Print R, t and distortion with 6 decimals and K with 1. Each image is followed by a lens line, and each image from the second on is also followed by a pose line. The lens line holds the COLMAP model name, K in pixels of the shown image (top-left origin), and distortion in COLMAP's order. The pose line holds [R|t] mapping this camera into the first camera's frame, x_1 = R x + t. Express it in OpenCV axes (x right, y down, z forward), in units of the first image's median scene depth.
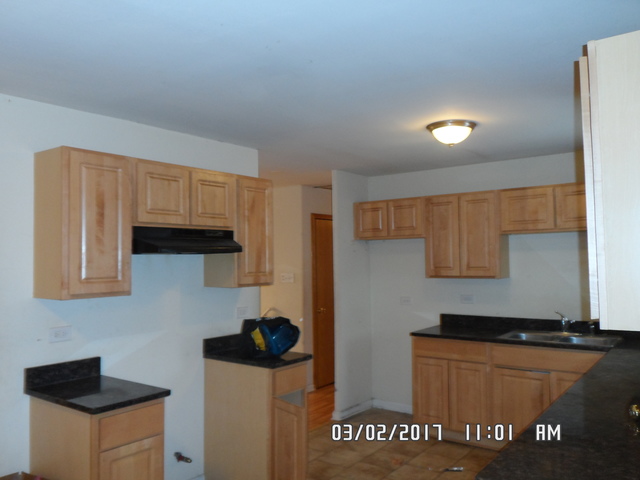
lens RADIAL K [[516.7, 0, 320.0], [0, 516.7, 240.0], [0, 0, 1]] dist [-0.001415, -0.000741]
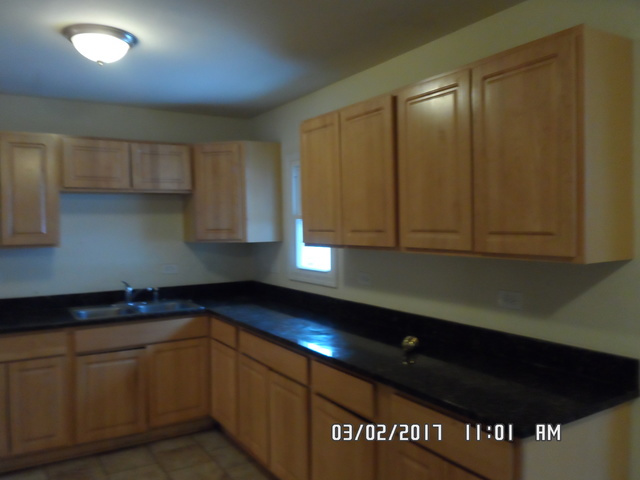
lens RADIAL K [[516.7, 0, 320.0], [0, 516.7, 240.0], [0, 0, 1]] dist [-0.001415, -0.000741]
pose [[0.385626, -0.014111, 0.922547, -0.245545], [-0.023249, 0.999417, 0.025004, 0.036617], [-0.922362, -0.031091, 0.385073, 0.342034]]
